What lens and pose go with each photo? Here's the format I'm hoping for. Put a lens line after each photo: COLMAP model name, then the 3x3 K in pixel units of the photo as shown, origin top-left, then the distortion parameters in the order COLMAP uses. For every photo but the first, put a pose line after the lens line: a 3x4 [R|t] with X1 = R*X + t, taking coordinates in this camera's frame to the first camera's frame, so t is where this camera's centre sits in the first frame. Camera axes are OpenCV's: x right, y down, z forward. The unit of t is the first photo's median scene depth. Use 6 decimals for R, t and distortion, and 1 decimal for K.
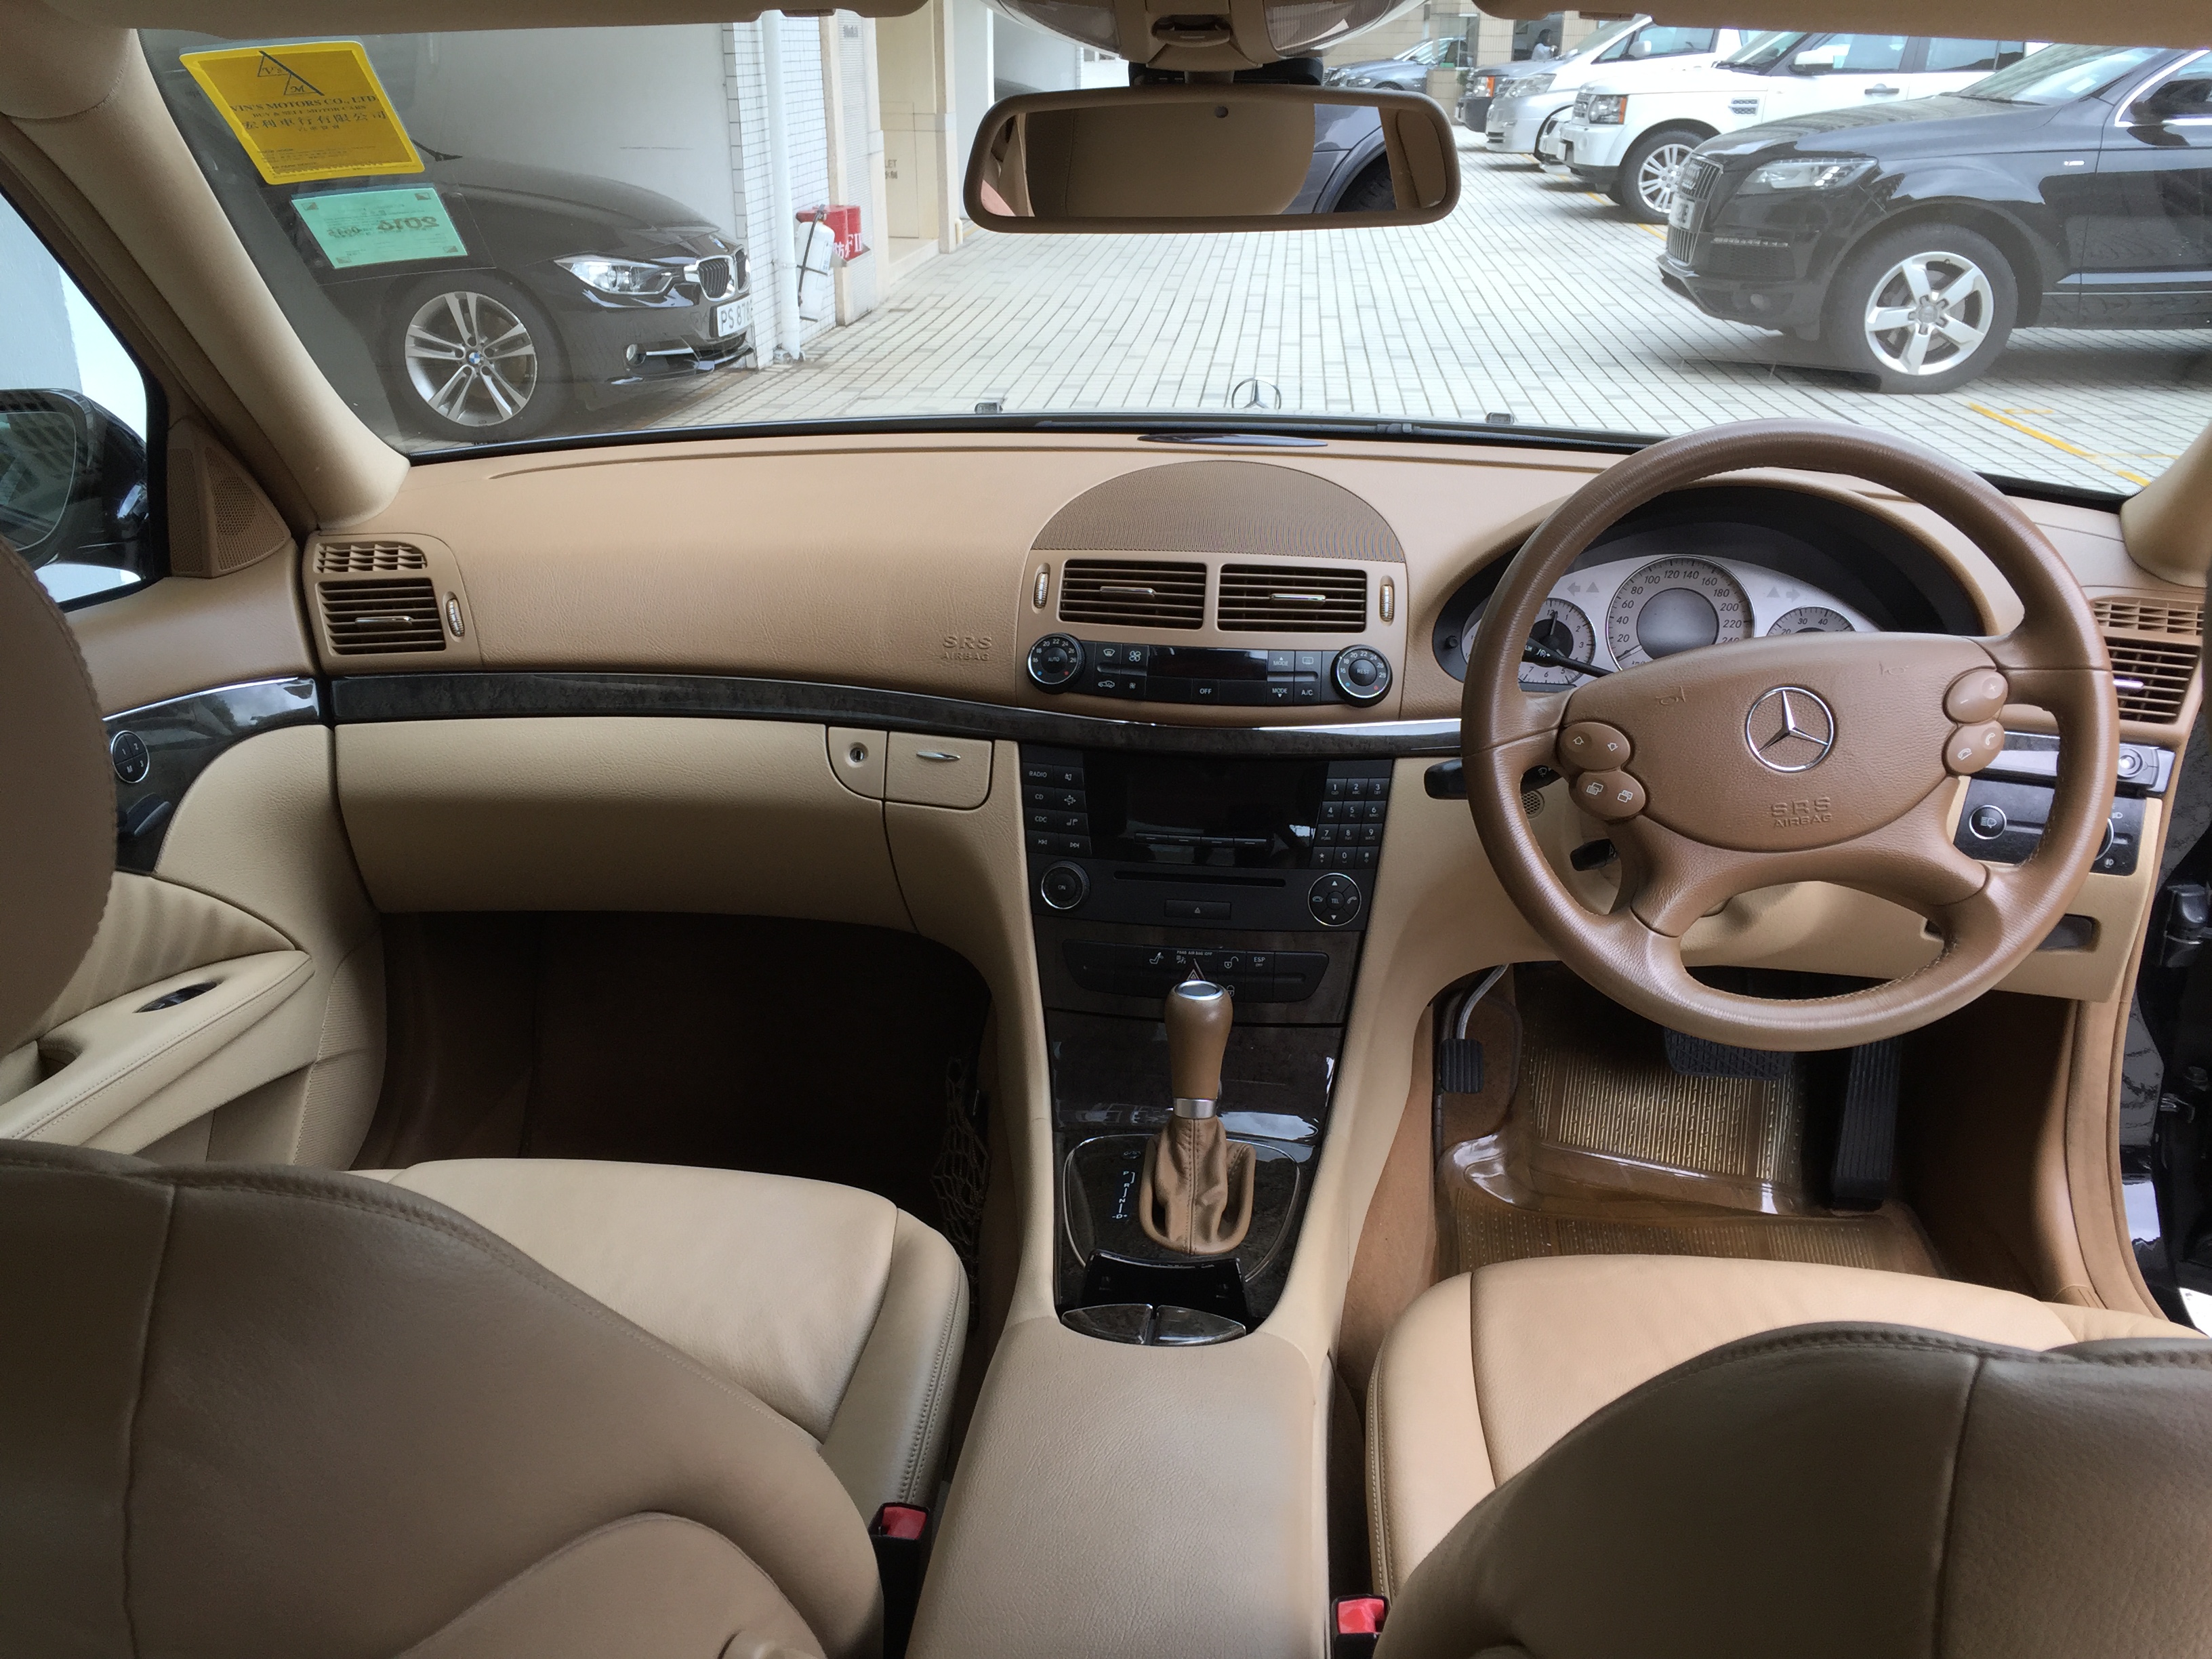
lens RADIAL K [[1901.9, 0, 1105.5], [0, 1901.9, 805.1], [0, 0, 1]] dist [0.097245, -0.158518]
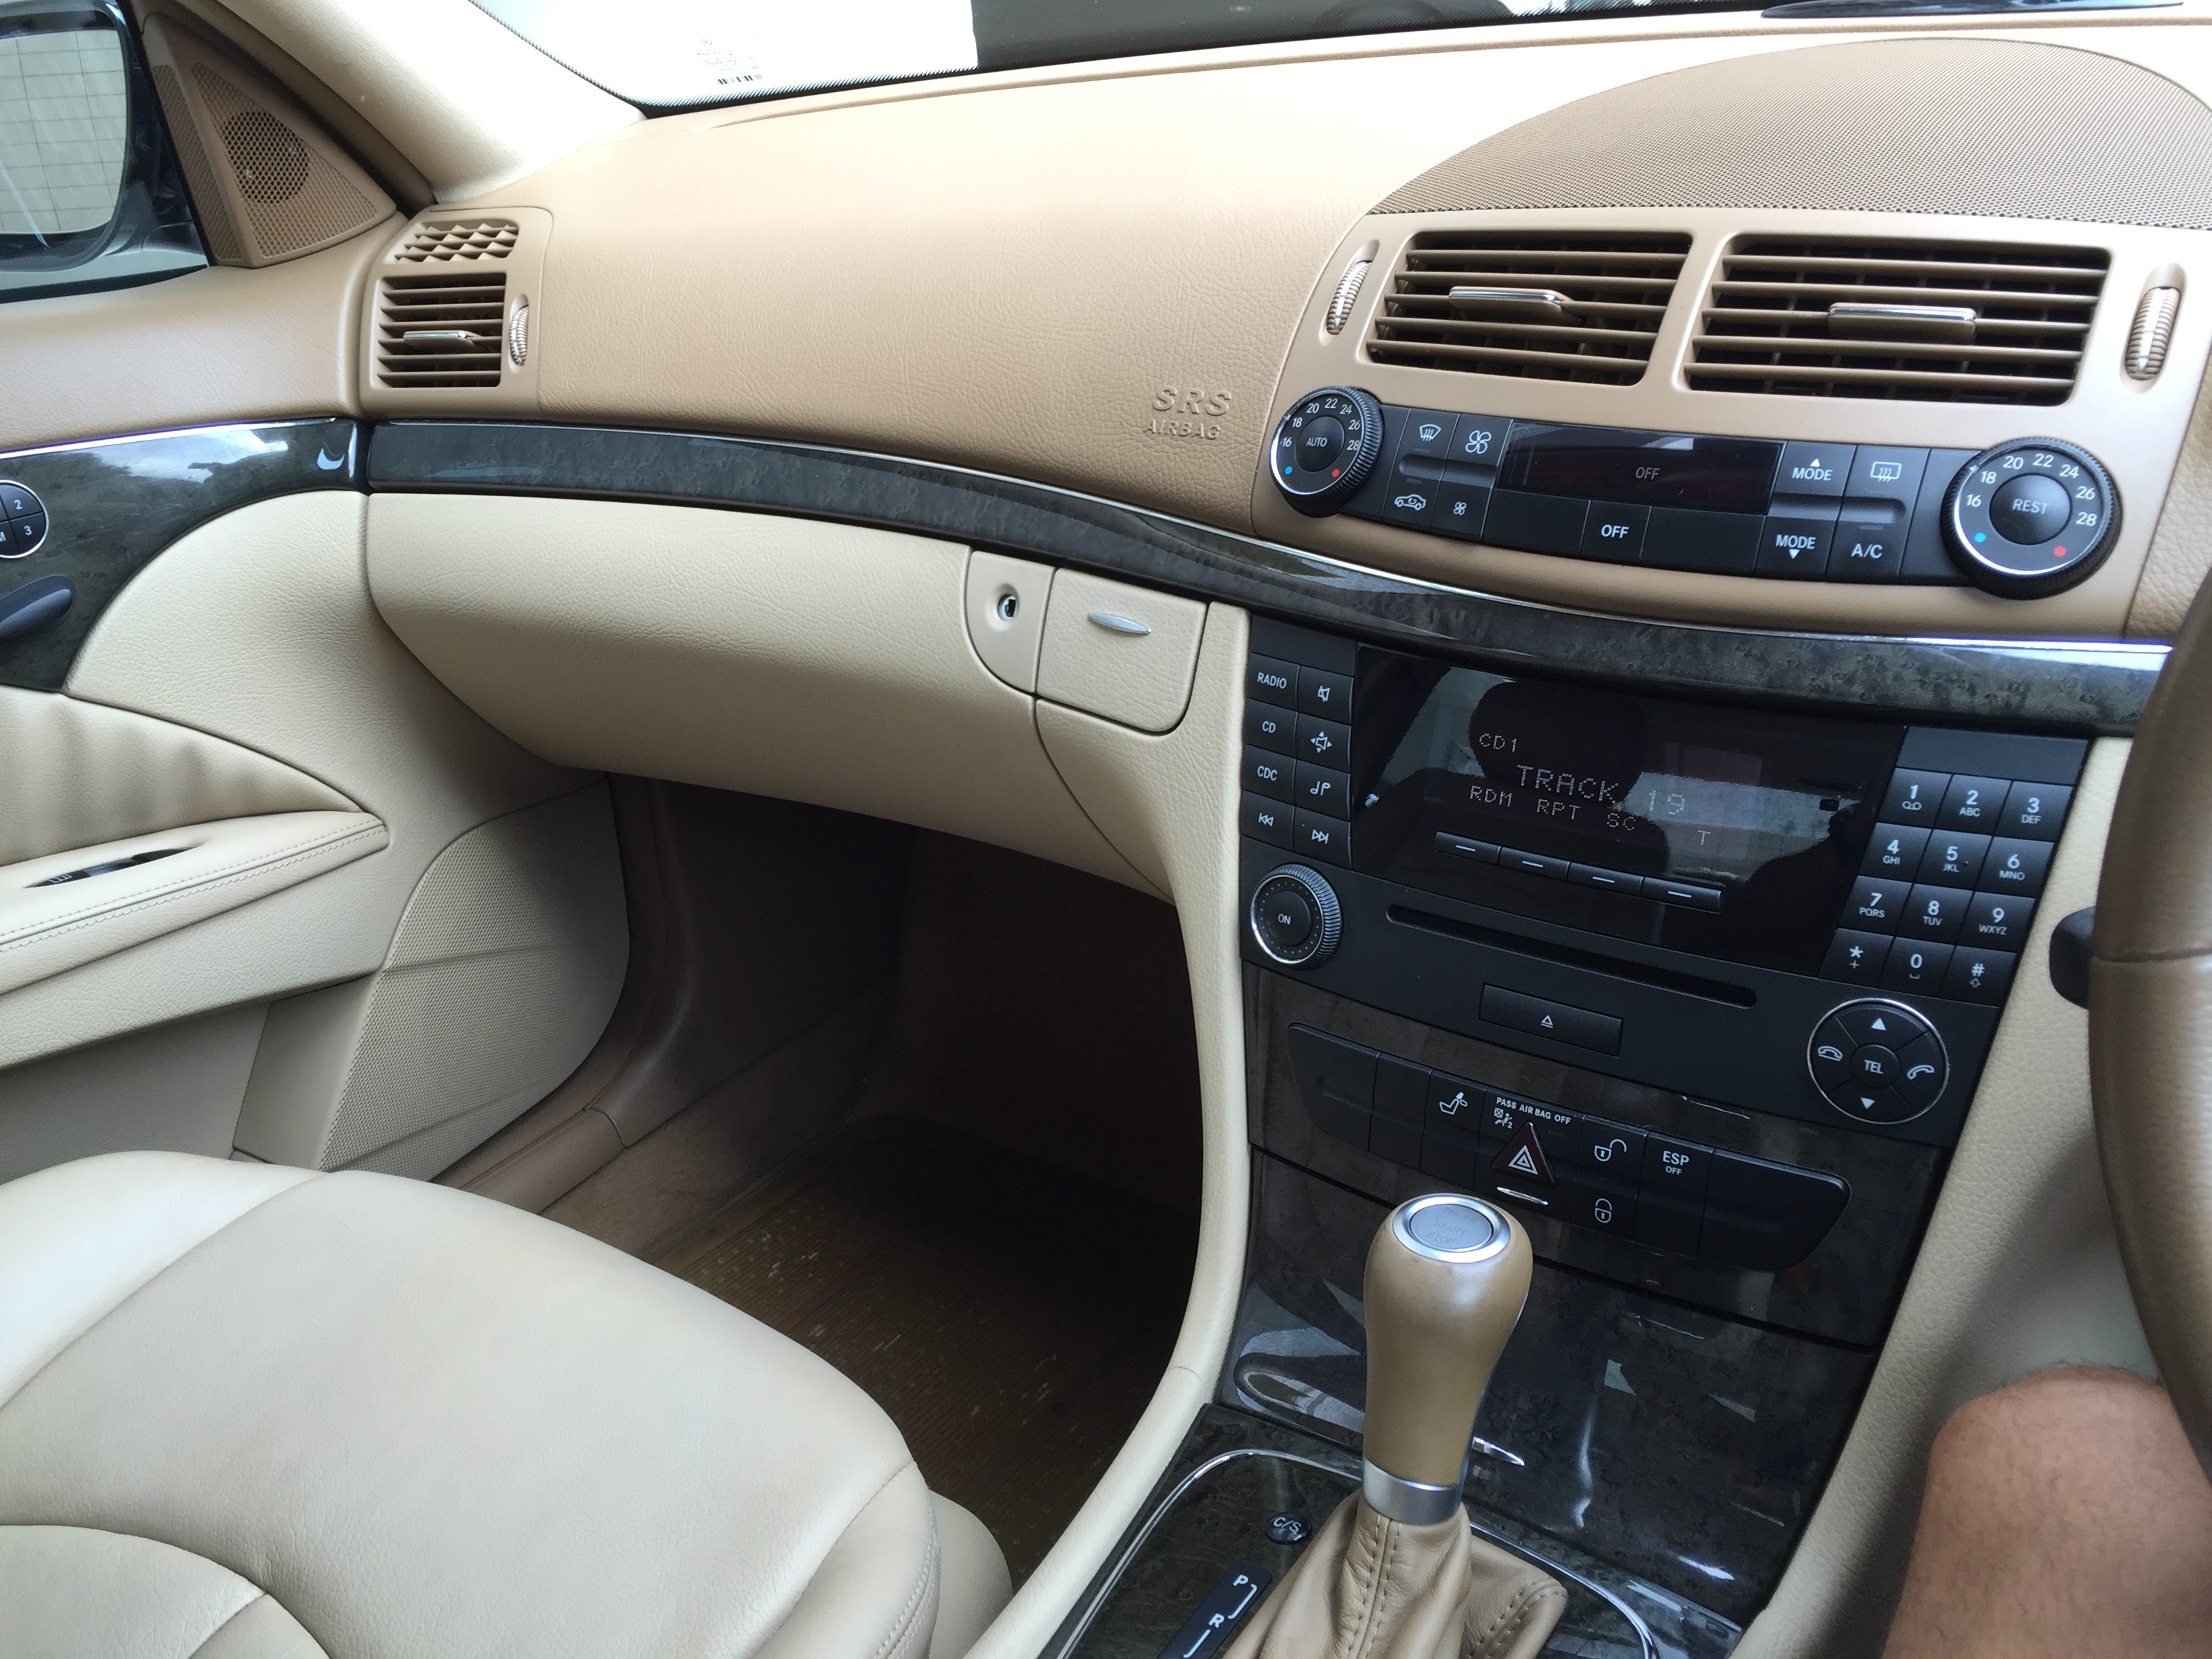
lens RADIAL K [[1901.9, 0, 1105.5], [0, 1901.9, 805.1], [0, 0, 1]] dist [0.097245, -0.158518]
pose [[0.864735, 0.138258, -0.482823, 0.167012], [-0.087689, 0.988158, 0.125911, -0.042331], [0.494514, -0.066541, 0.866619, 0.552782]]
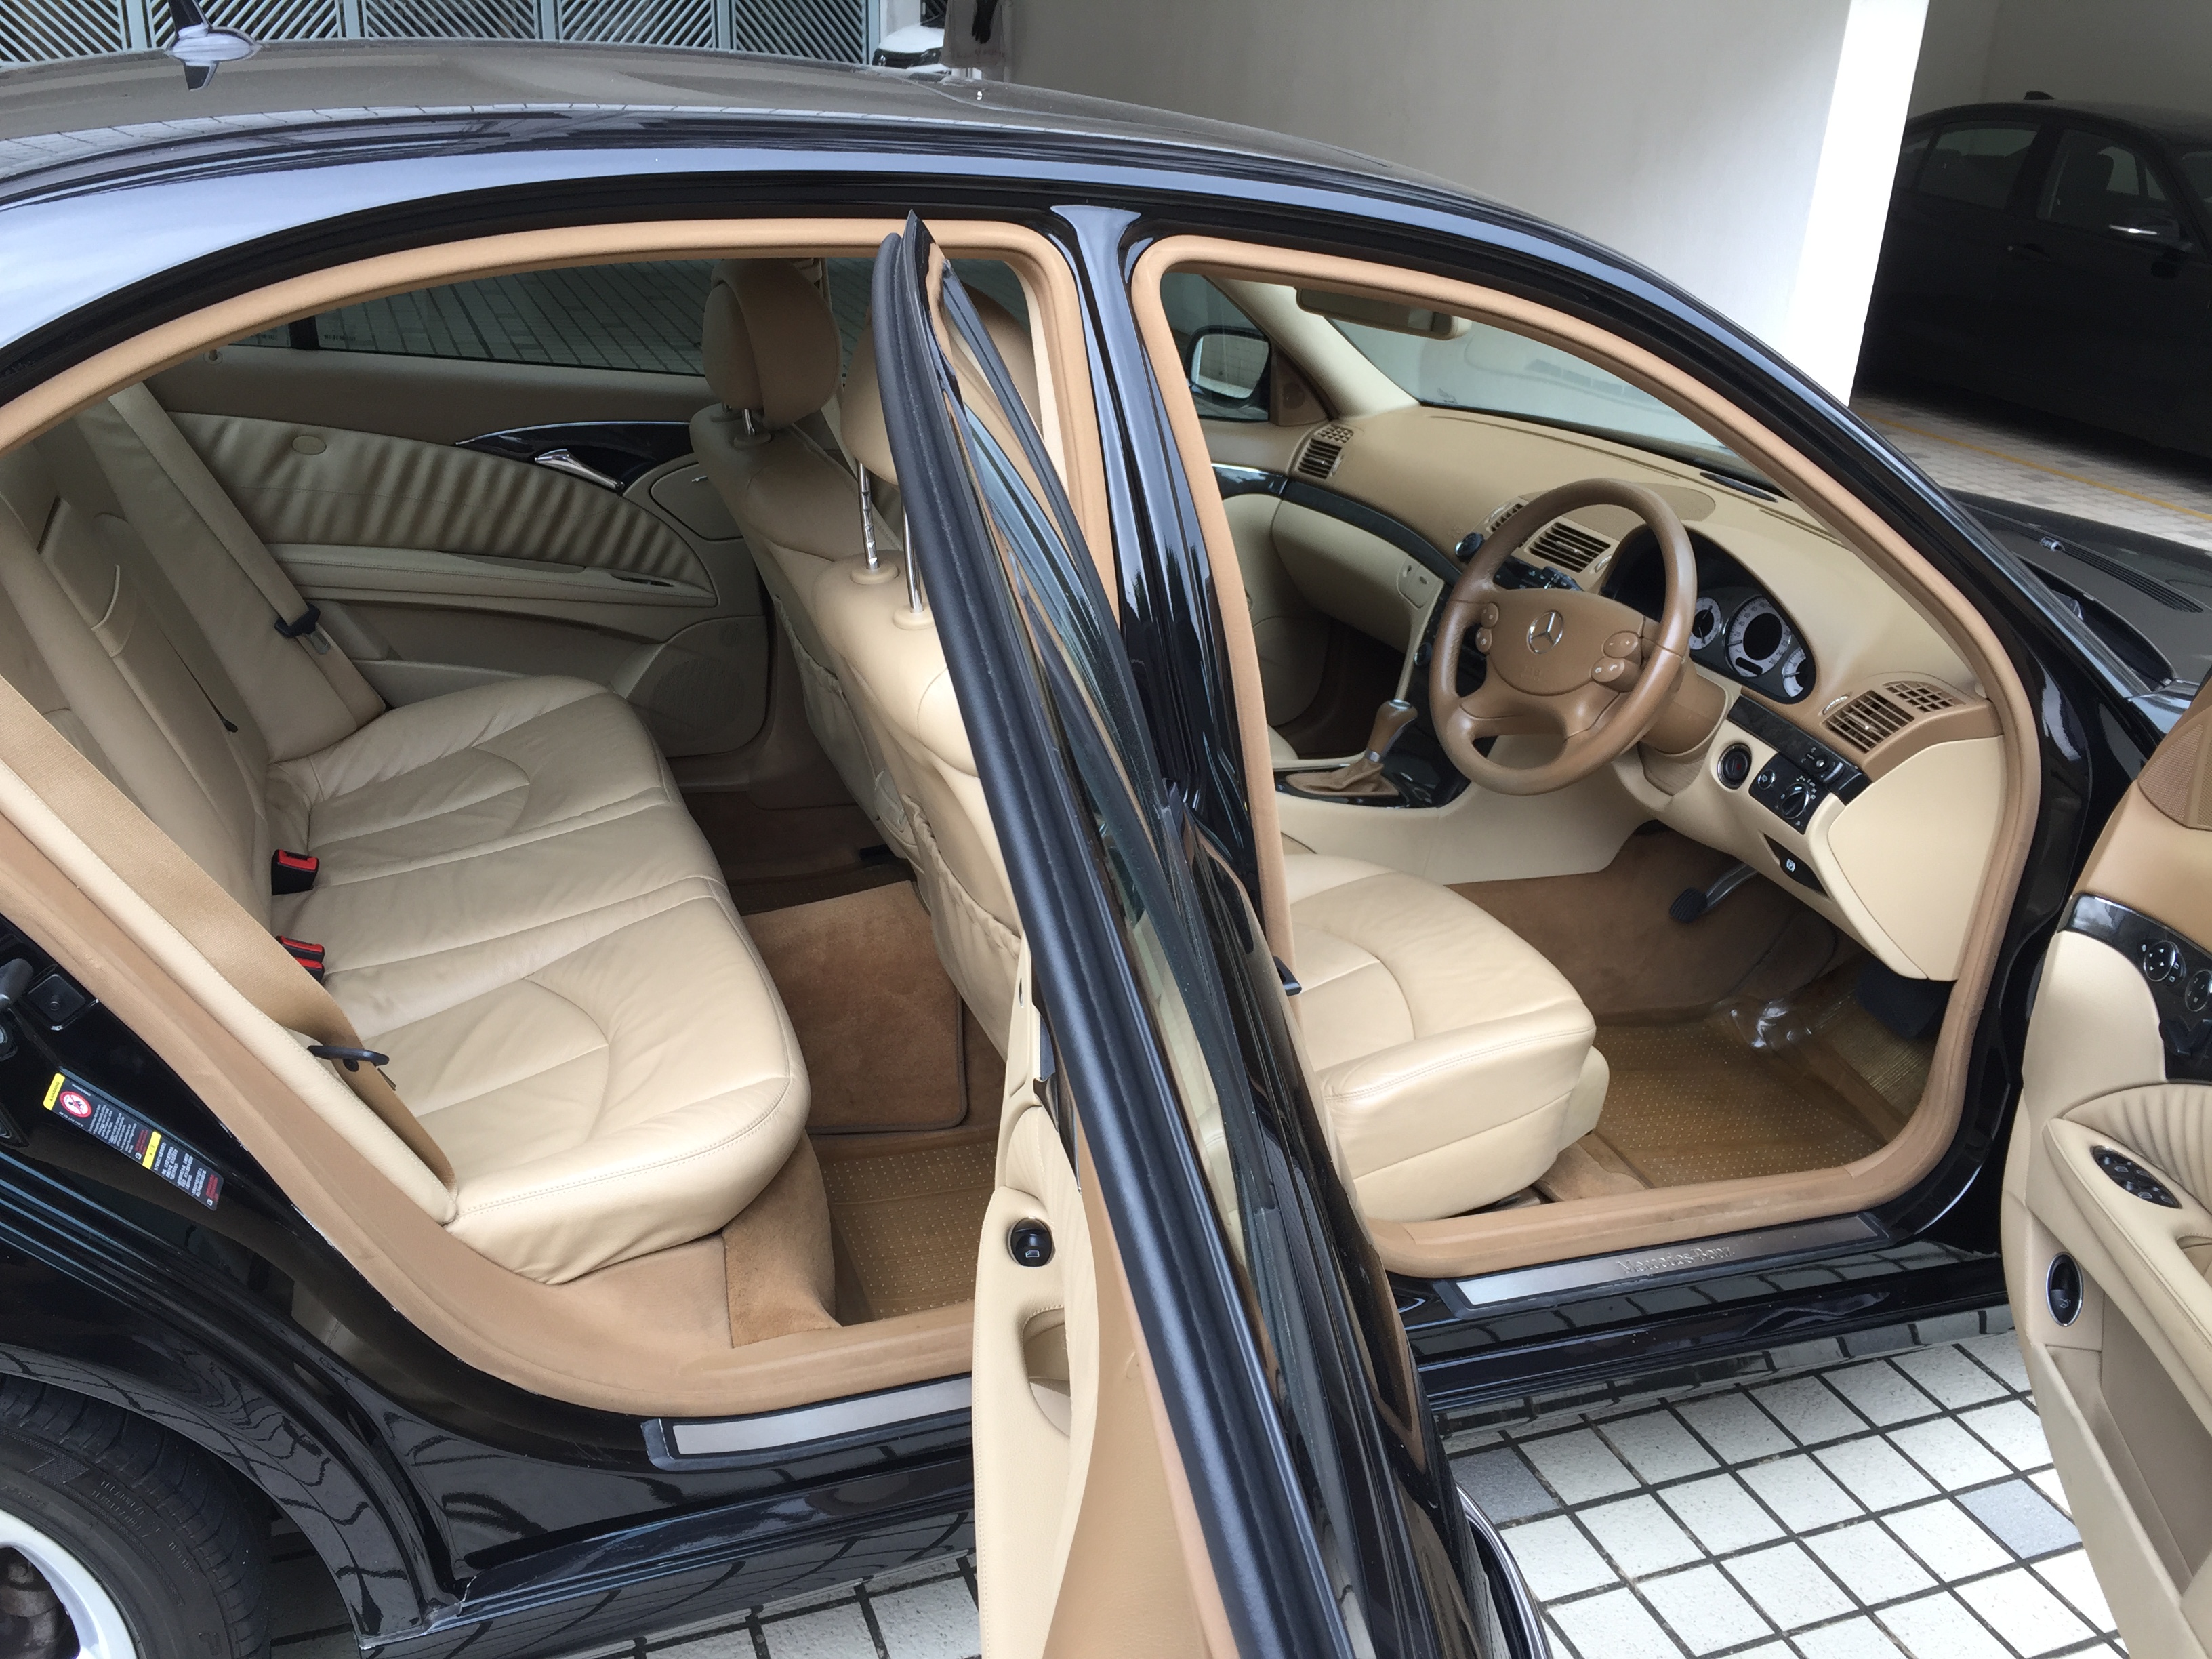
lens RADIAL K [[1901.9, 0, 1105.5], [0, 1901.9, 805.1], [0, 0, 1]] dist [0.097245, -0.158518]
pose [[0.455883, 0.359755, -0.814093, 1.464882], [-0.371939, 0.907980, 0.192962, -0.072653], [0.808598, 0.214825, 0.547740, -0.302068]]
